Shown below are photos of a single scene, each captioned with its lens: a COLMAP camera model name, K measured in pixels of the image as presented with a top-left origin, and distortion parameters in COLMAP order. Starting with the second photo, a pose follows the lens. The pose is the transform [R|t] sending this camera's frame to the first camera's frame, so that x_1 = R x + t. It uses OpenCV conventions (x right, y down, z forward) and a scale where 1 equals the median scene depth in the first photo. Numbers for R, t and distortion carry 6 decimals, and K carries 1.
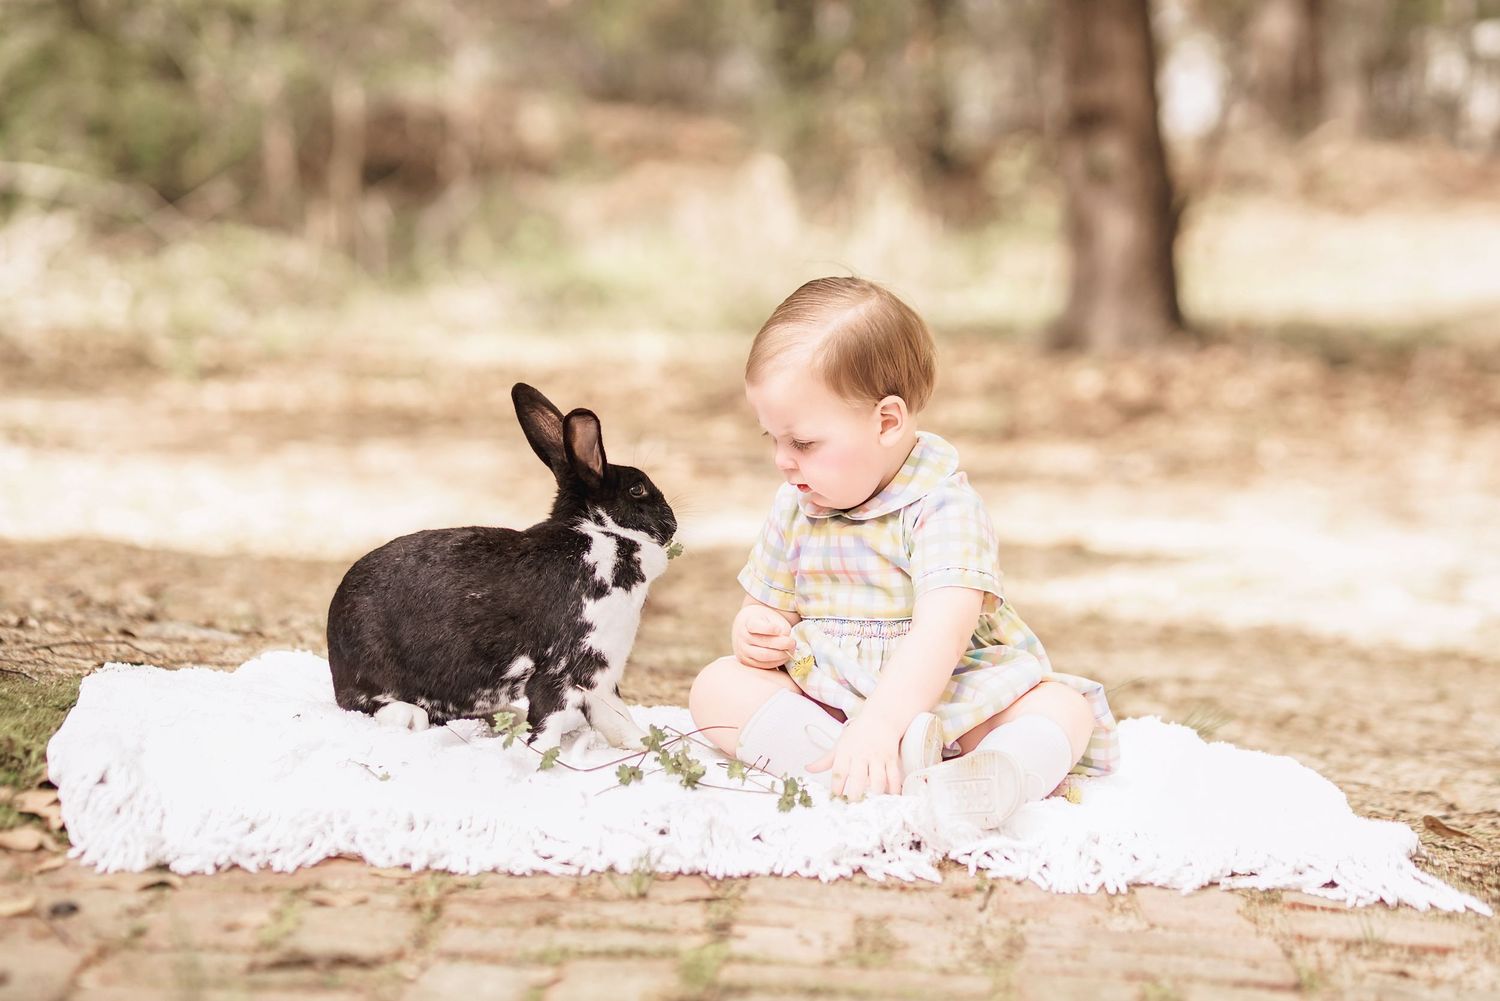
lens RADIAL K [[3603.9, 0, 746.3], [0, 3603.9, 502.1], [0, 0, 1]] dist [0.104037, 1.460785]
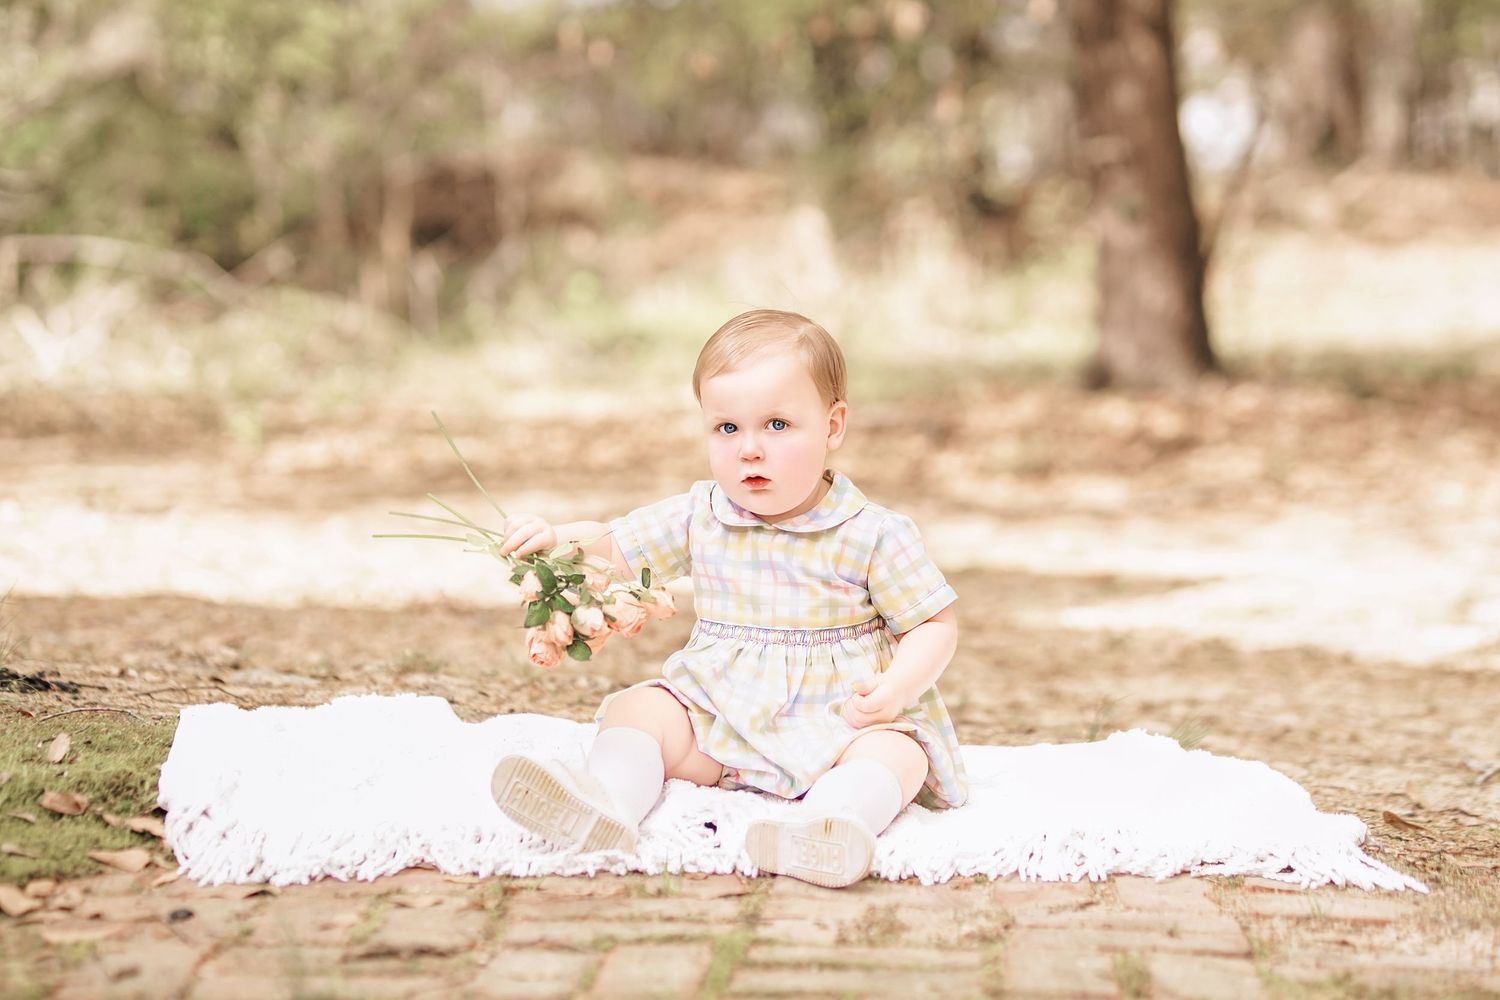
lens RADIAL K [[3646.4, 0, 754.5], [0, 3646.4, 500.9], [0, 0, 1]] dist [0.109637, 1.065020]
pose [[0.999563, -0.026200, -0.013707, 0.012290], [0.026027, 0.999581, -0.012654, -0.000030], [0.014032, 0.012292, 0.999826, -0.146111]]
